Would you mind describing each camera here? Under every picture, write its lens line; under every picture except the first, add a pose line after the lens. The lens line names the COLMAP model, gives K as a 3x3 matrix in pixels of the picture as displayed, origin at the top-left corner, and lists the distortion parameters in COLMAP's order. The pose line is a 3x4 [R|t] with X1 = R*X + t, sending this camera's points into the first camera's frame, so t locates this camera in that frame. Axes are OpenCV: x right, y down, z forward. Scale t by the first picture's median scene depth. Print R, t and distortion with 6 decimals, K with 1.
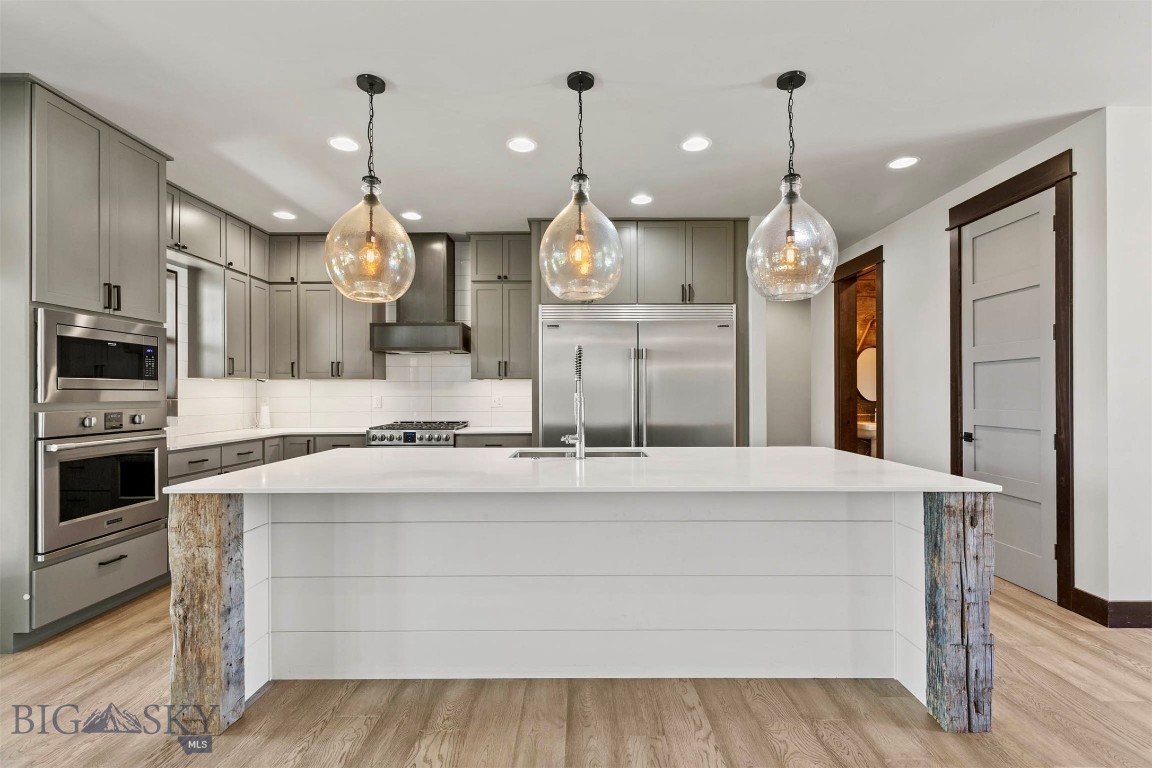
lens RADIAL K [[519.6, 0, 576.6], [0, 519.6, 393.4], [0, 0, 1]] dist [0.009221, -0.001135]
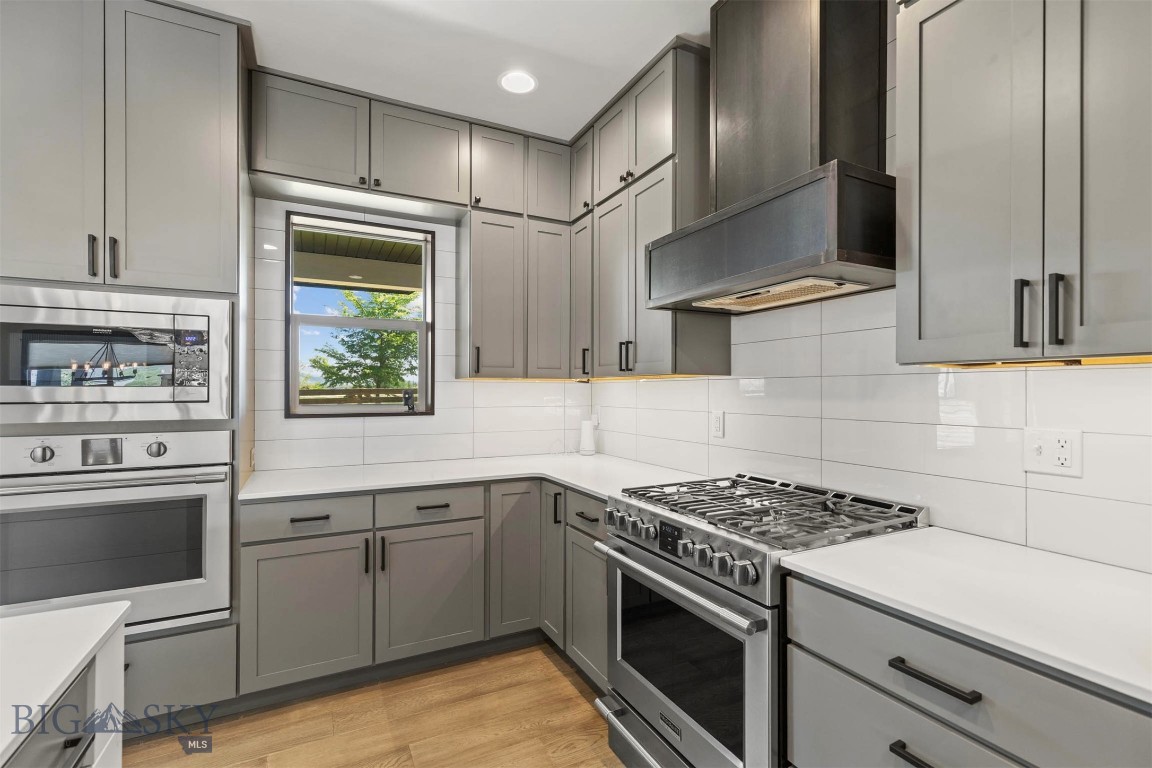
lens RADIAL K [[519.6, 0, 576.3], [0, 519.6, 388.5], [0, 0, 1]] dist [0.009221, -0.001135]
pose [[0.456333, 0.000817, -0.889809, -0.046344], [-0.002370, 0.999997, -0.000298, -0.019654], [0.889806, 0.002245, 0.456334, 0.936686]]
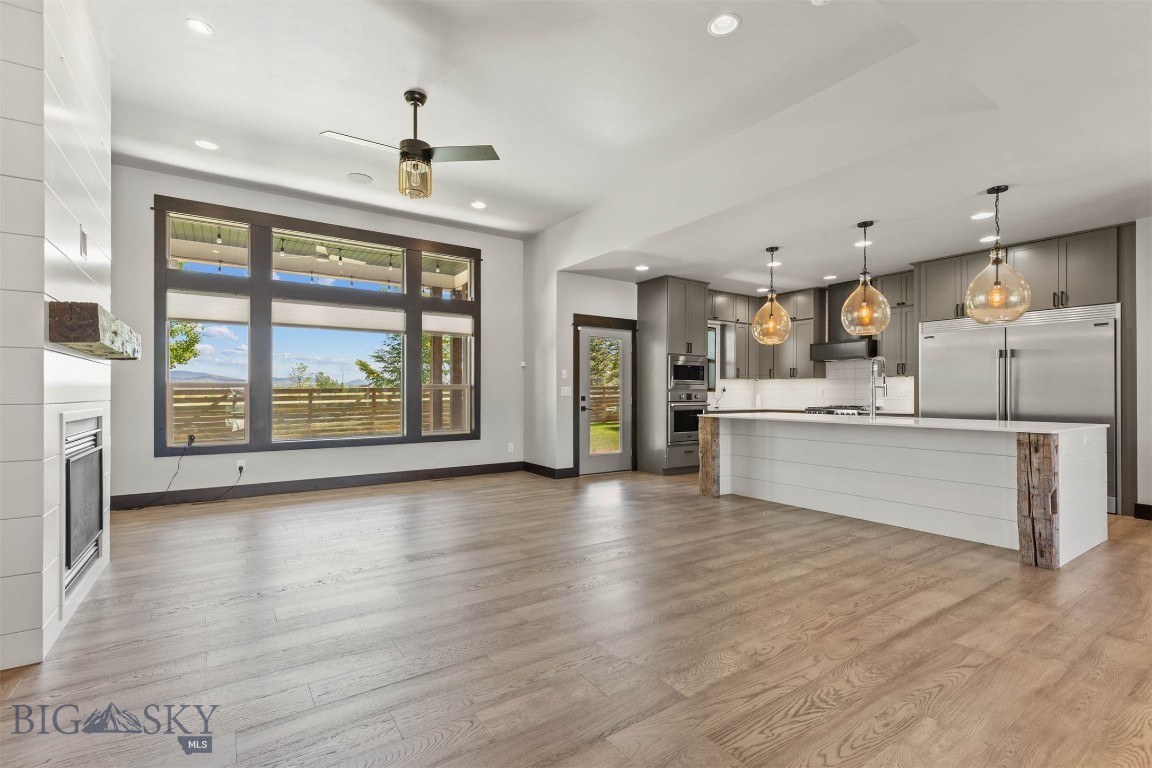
lens RADIAL K [[519.6, 0, 579.3], [0, 519.6, 388.8], [0, 0, 1]] dist [0.009221, -0.001135]
pose [[0.570648, -0.002902, -0.821190, 0.667570], [-0.004595, 0.999967, -0.006728, 0.026318], [0.821182, 0.007613, 0.570616, -0.664516]]
